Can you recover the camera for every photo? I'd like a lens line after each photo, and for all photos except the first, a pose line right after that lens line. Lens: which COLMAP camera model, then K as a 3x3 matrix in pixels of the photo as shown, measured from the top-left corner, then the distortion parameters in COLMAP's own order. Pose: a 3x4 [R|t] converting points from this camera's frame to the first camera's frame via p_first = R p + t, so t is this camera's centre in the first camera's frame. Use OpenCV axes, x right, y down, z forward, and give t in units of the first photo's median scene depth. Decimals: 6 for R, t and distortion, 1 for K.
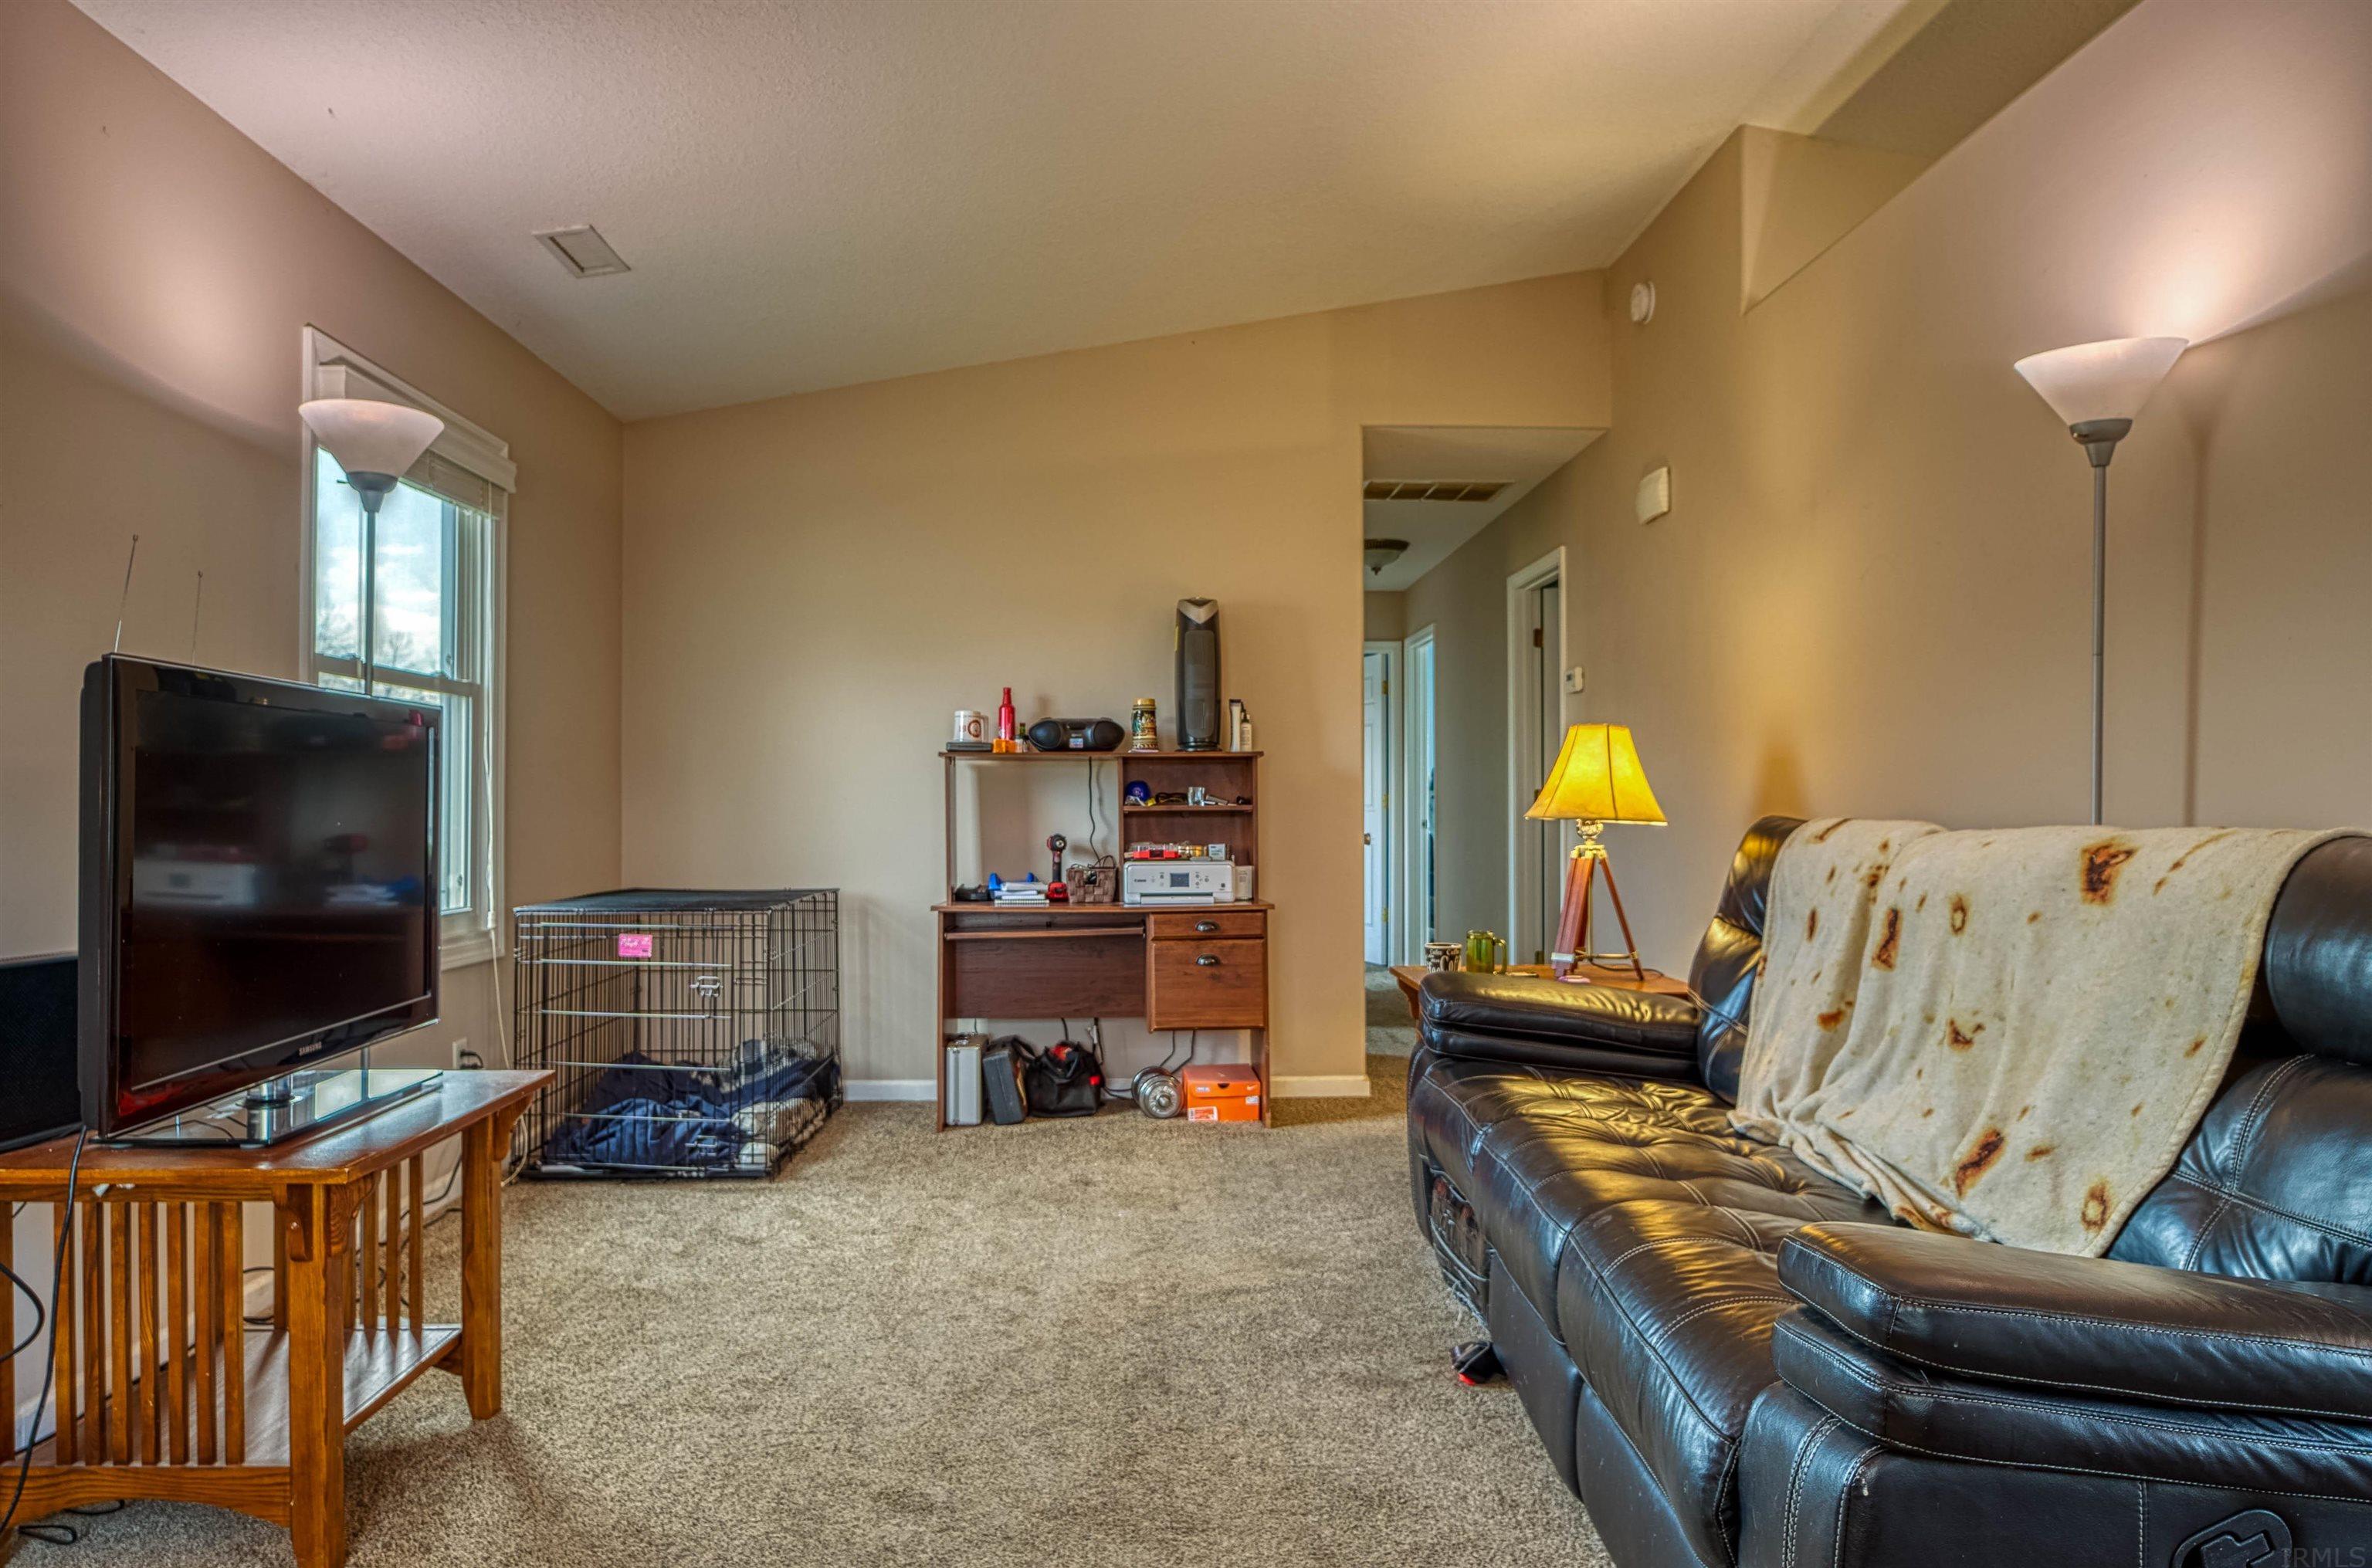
lens RADIAL K [[1452.5, 0, 1173.1], [0, 1452.5, 786.8], [0, 0, 1]] dist [-0.022898, 0.005150]
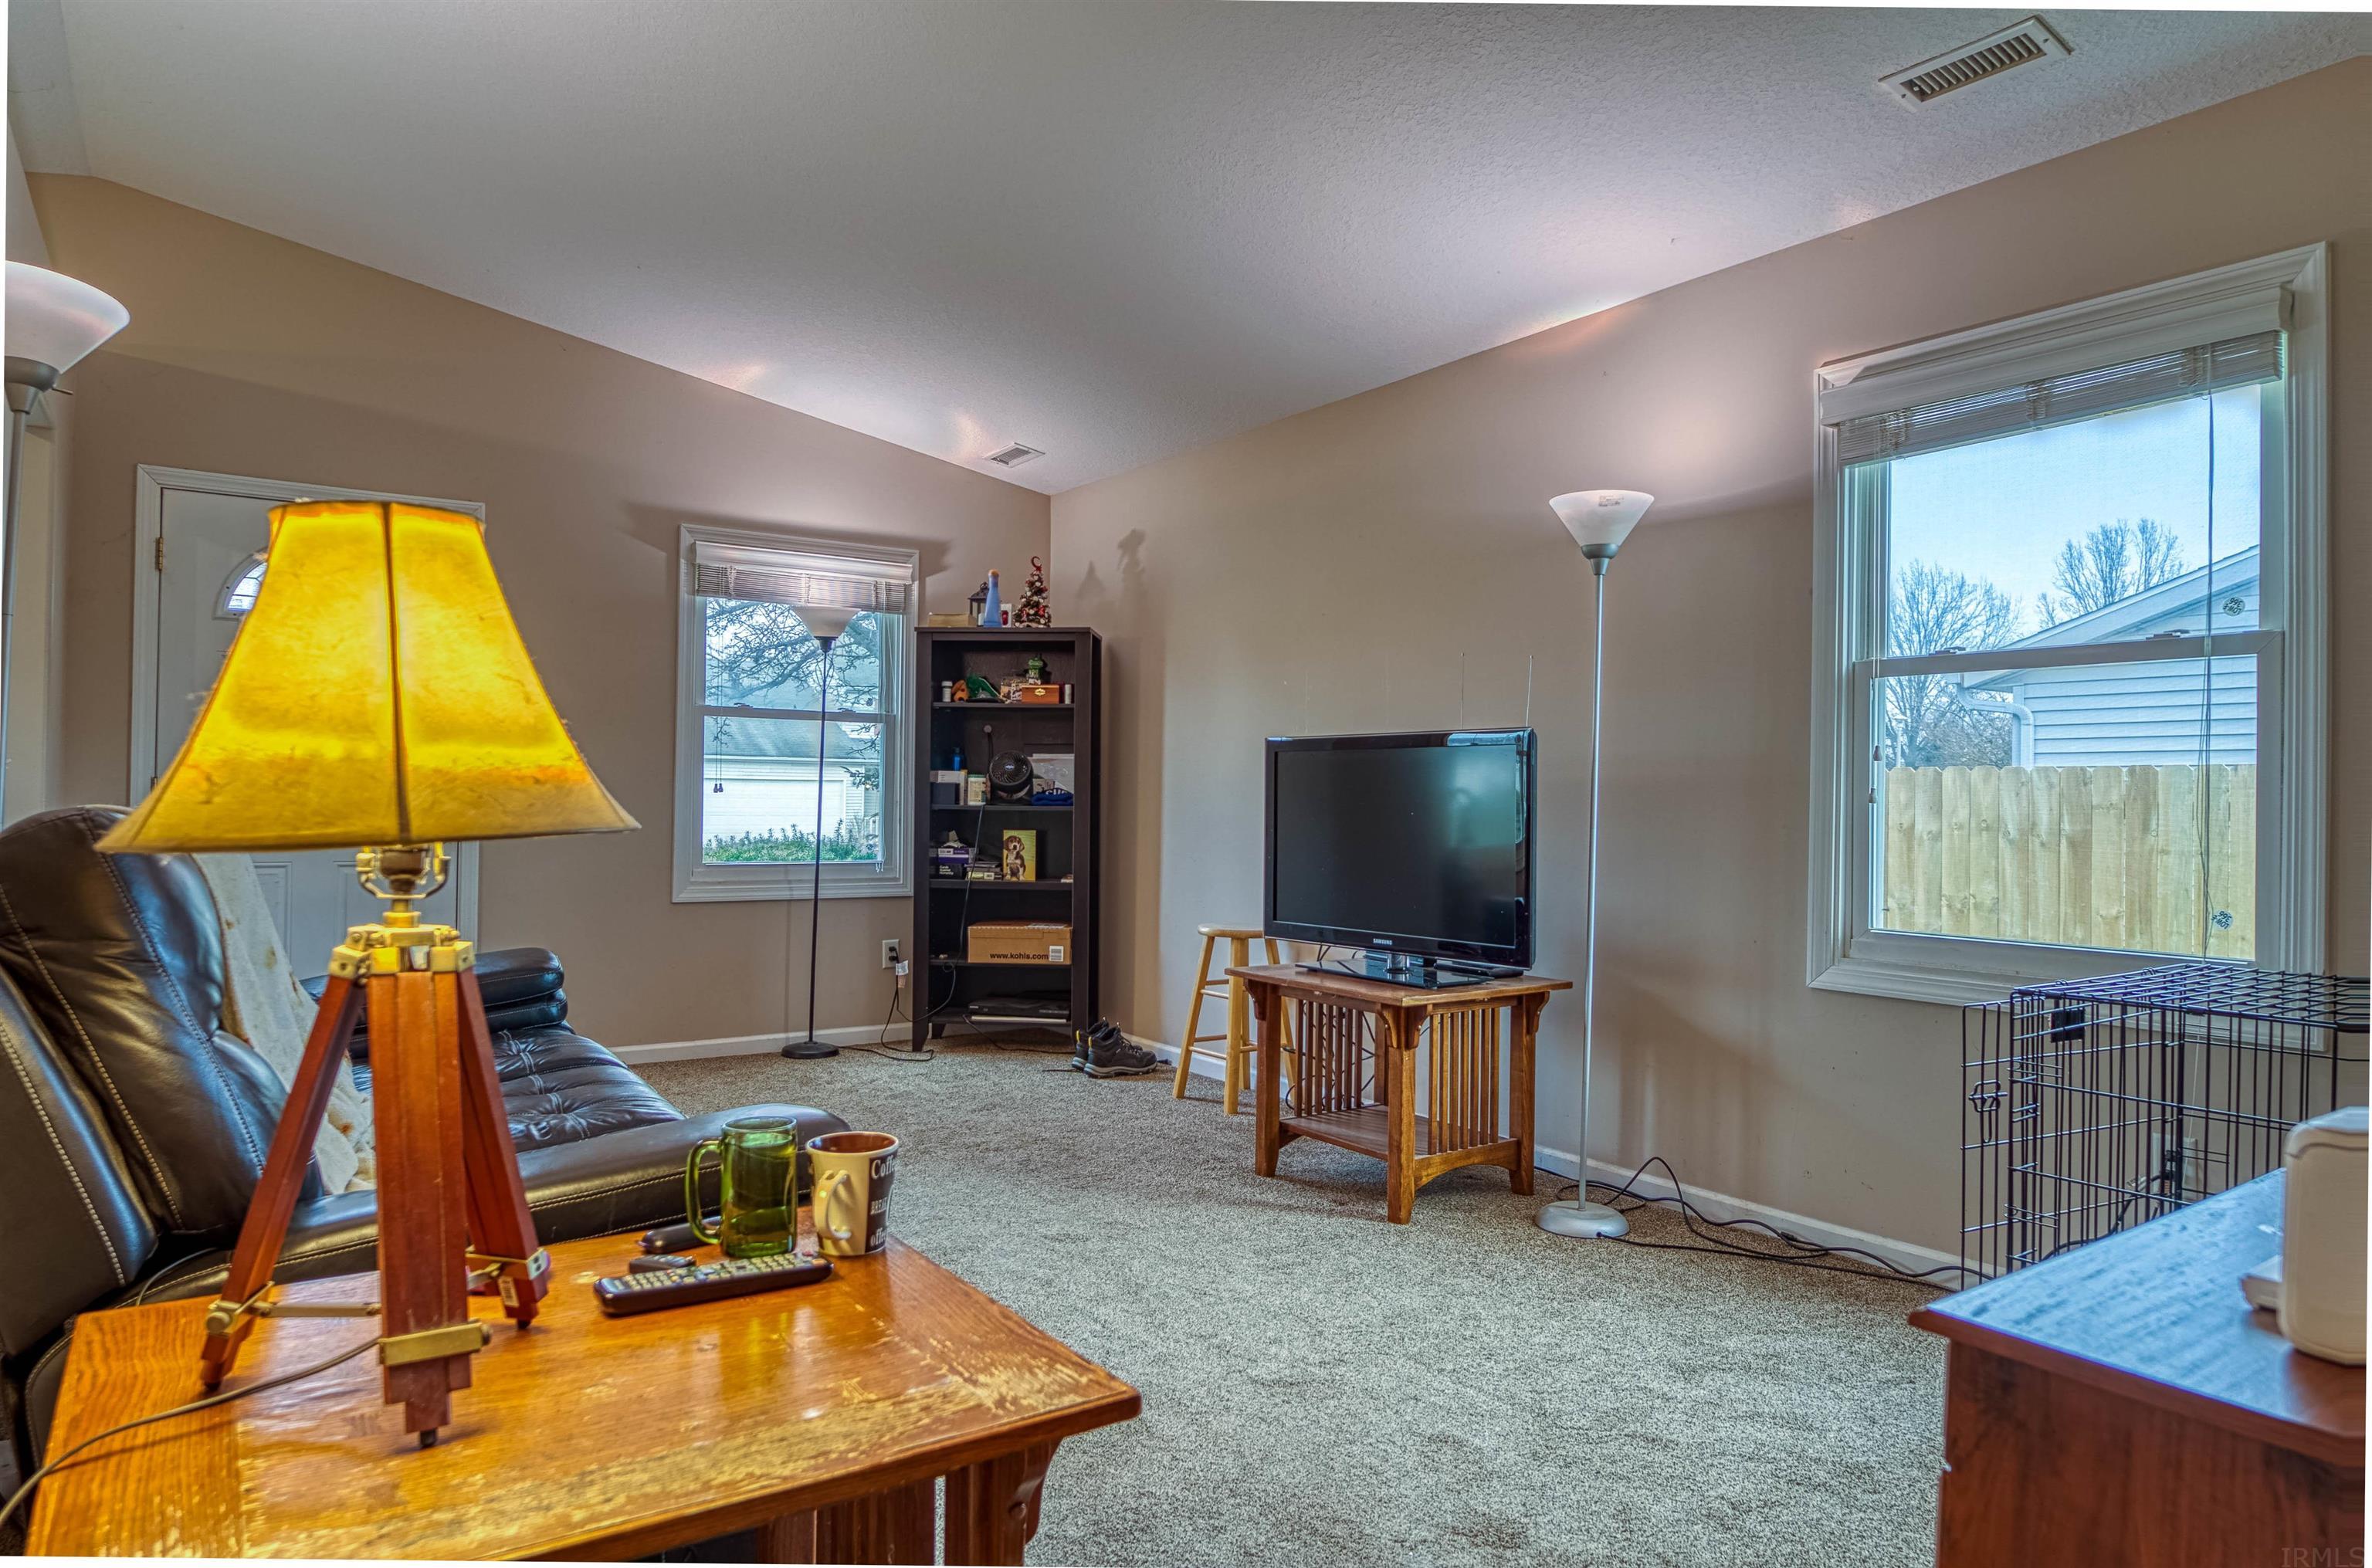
lens RADIAL K [[1452.5, 0, 1173.1], [0, 1452.5, 786.8], [0, 0, 1]] dist [-0.022898, 0.005150]
pose [[-0.842791, -0.017983, -0.537941, 0.529538], [-0.009579, 0.999785, -0.018414, 0.025914], [0.538156, -0.010366, -0.842781, 2.192775]]
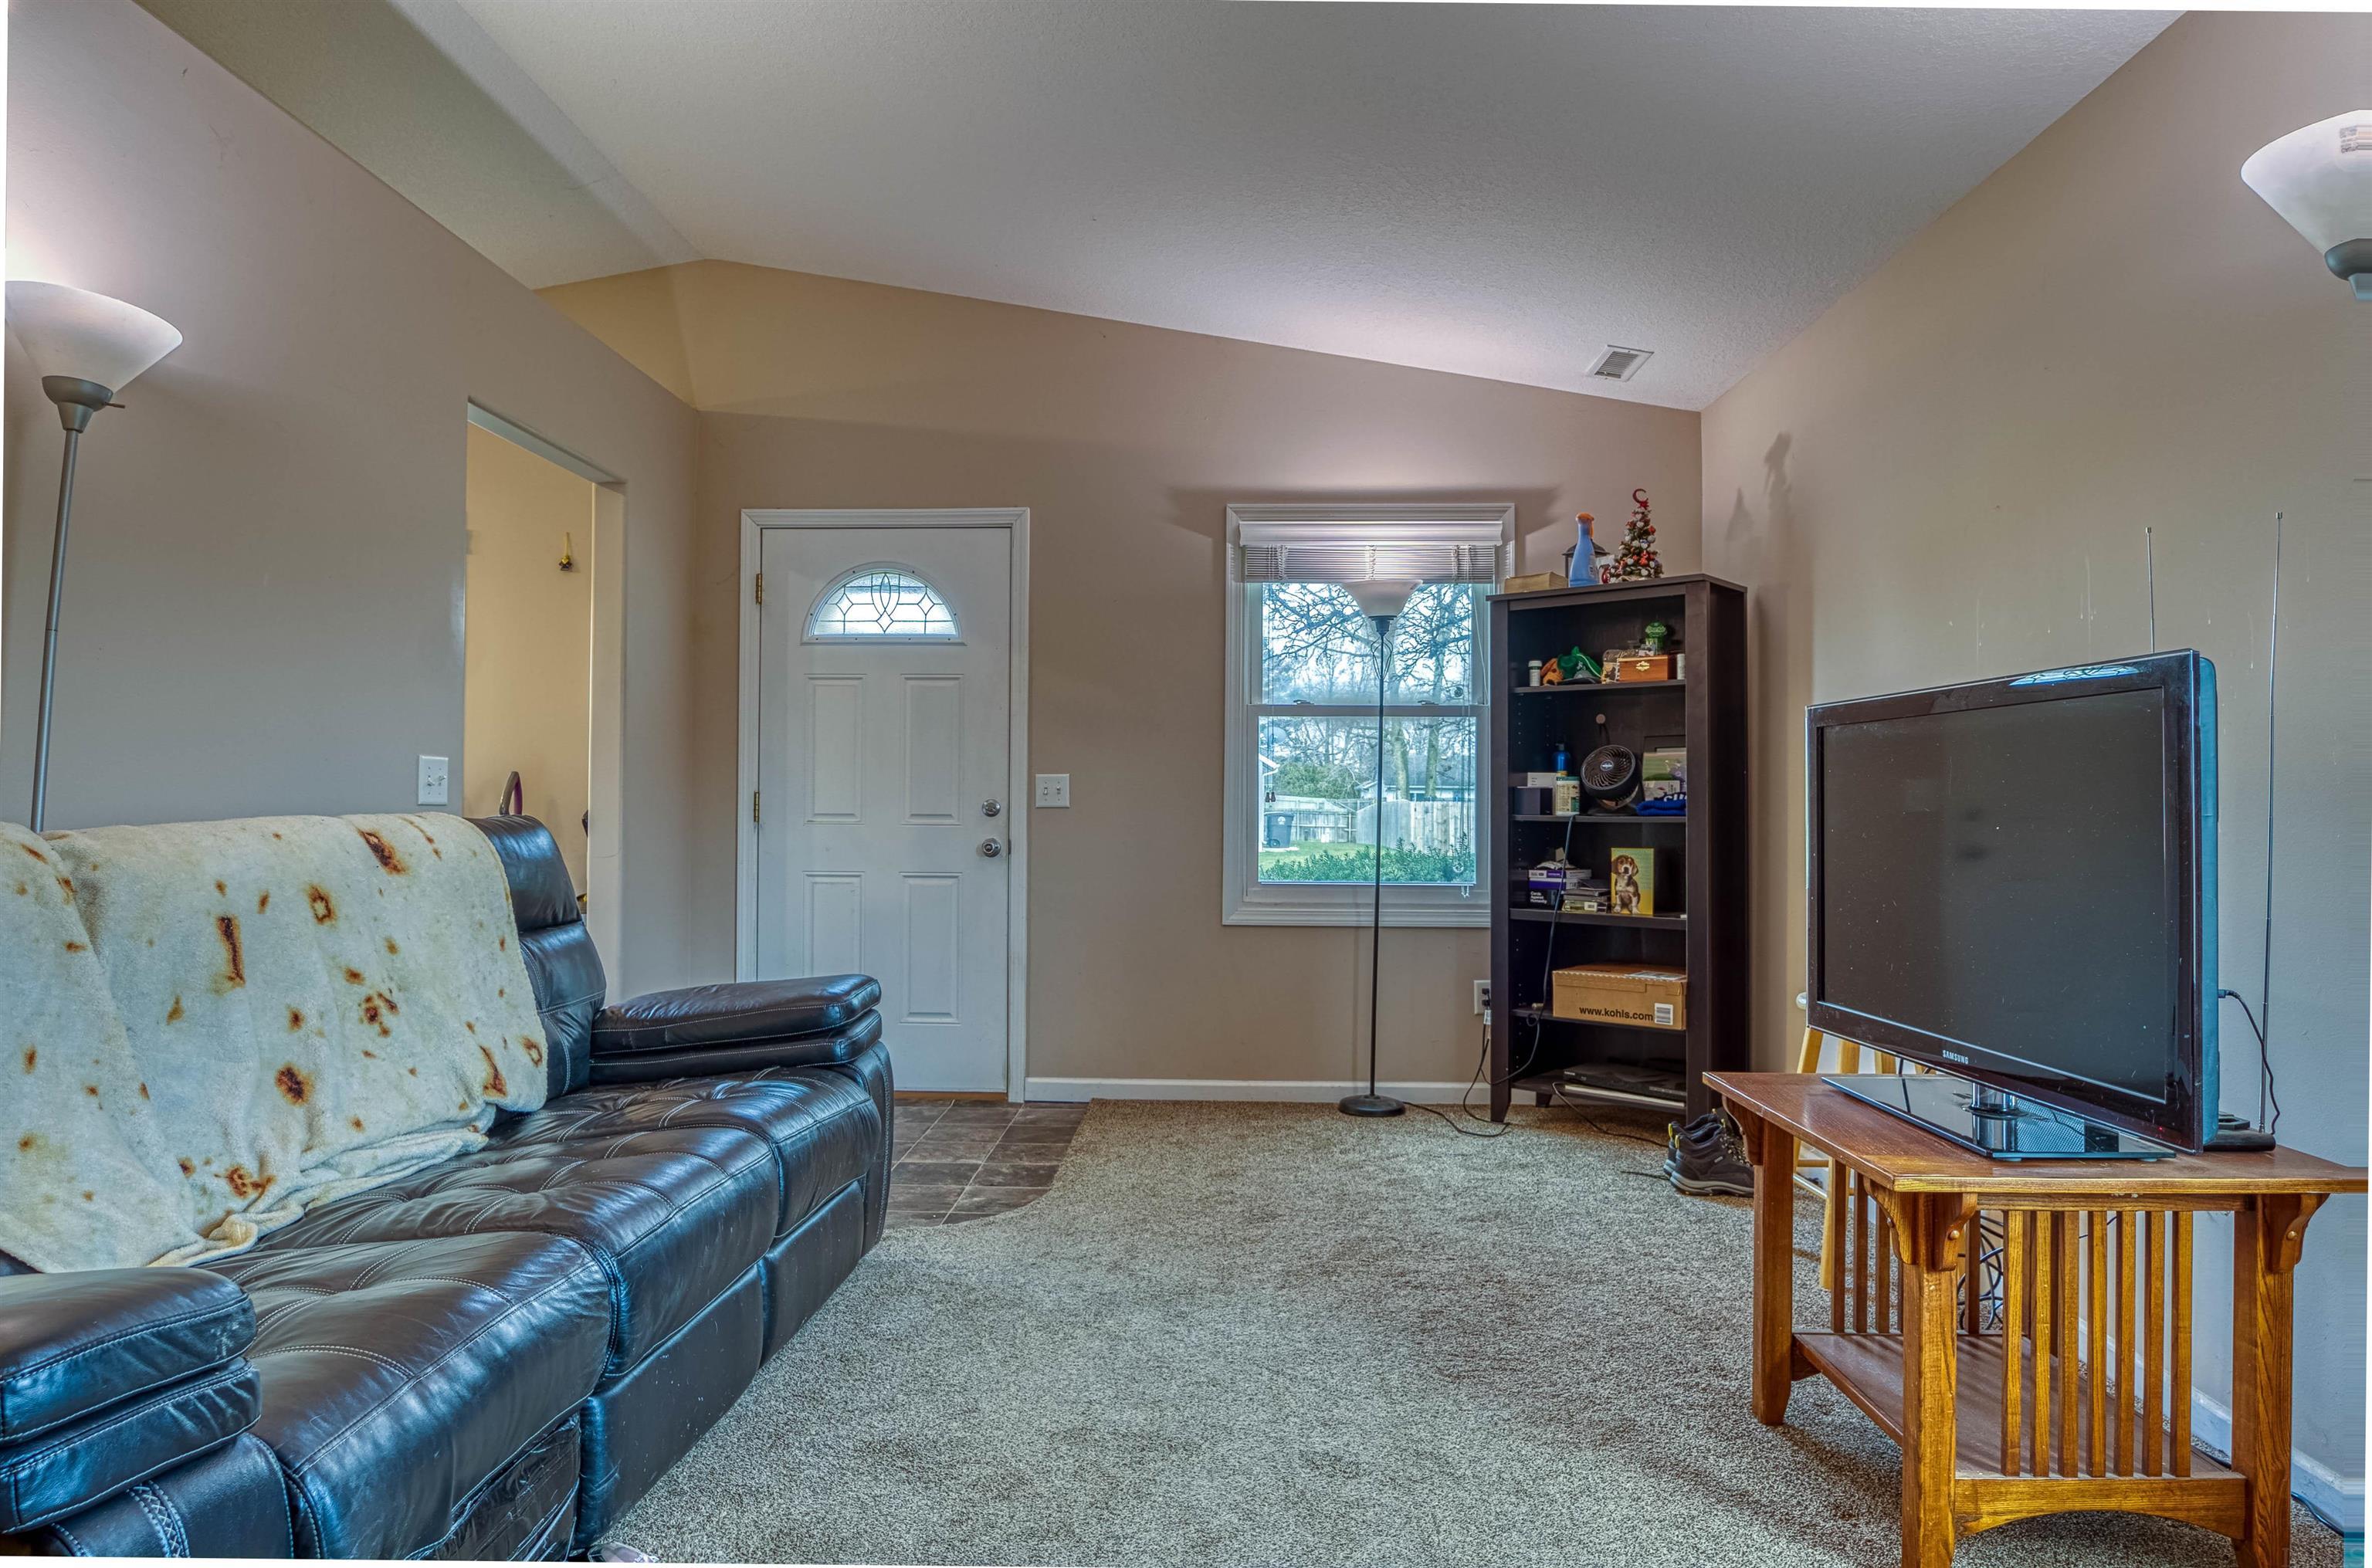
lens RADIAL K [[1431.4, 0, 1153.2], [0, 1431.4, 788.3], [0, 0, 1]] dist [-0.022689, 0.001338]
pose [[-0.996600, -0.007342, 0.082066, -0.121493], [-0.008943, 0.999776, -0.019161, 0.019833], [-0.081907, -0.019830, -0.996443, 1.875537]]
